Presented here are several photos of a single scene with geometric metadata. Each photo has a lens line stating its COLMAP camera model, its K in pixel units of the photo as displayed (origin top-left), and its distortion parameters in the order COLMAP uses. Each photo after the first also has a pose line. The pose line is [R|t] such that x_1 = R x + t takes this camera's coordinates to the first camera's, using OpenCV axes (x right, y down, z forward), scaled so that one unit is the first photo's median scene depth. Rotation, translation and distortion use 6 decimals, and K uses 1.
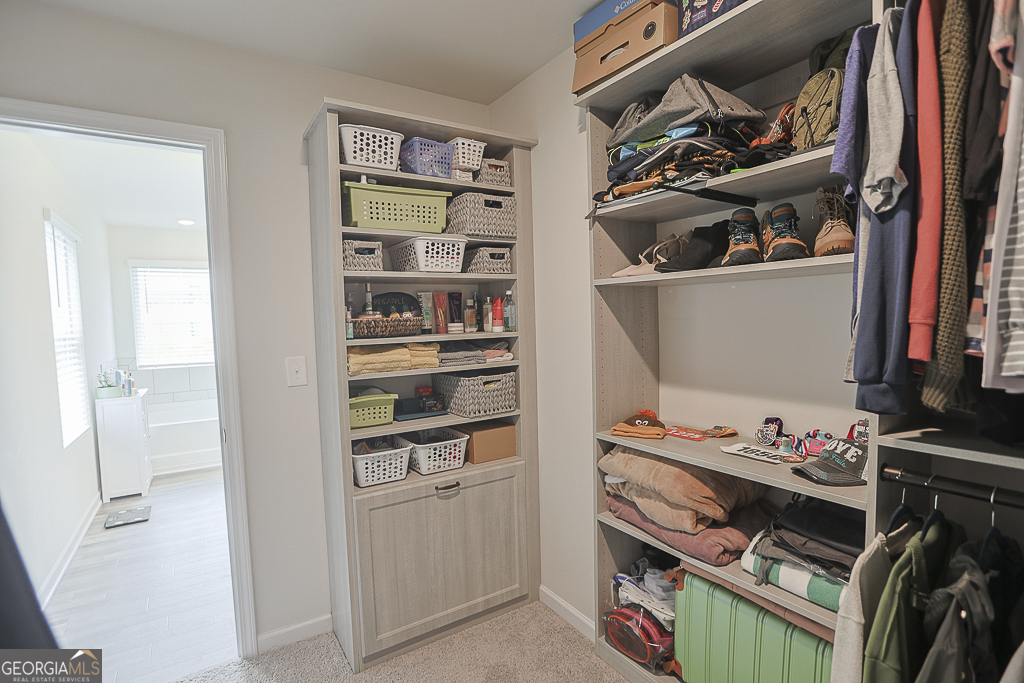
lens RADIAL K [[494.1, 0, 515.6], [0, 494.1, 342.6], [0, 0, 1]] dist [-0.028003, 0.000921]
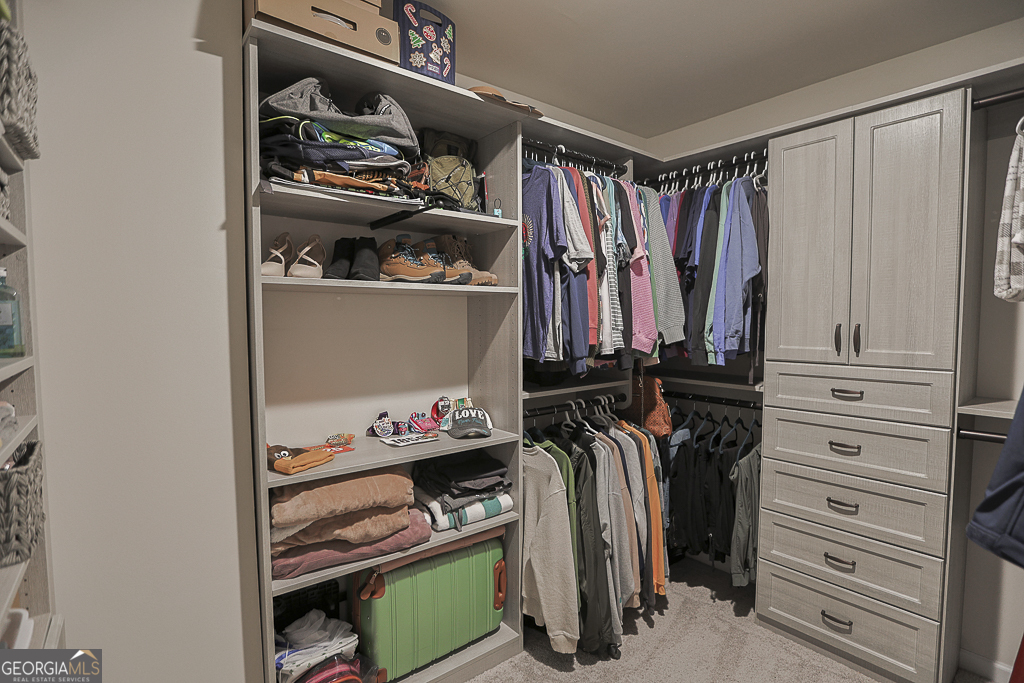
lens RADIAL K [[494.1, 0, 515.9], [0, 494.1, 342.9], [0, 0, 1]] dist [-0.028003, 0.000921]
pose [[-0.086226, -0.019641, 0.996082, -0.748821], [0.057394, 0.998047, 0.024649, -0.026563], [-0.994621, 0.059295, -0.084930, 0.853911]]
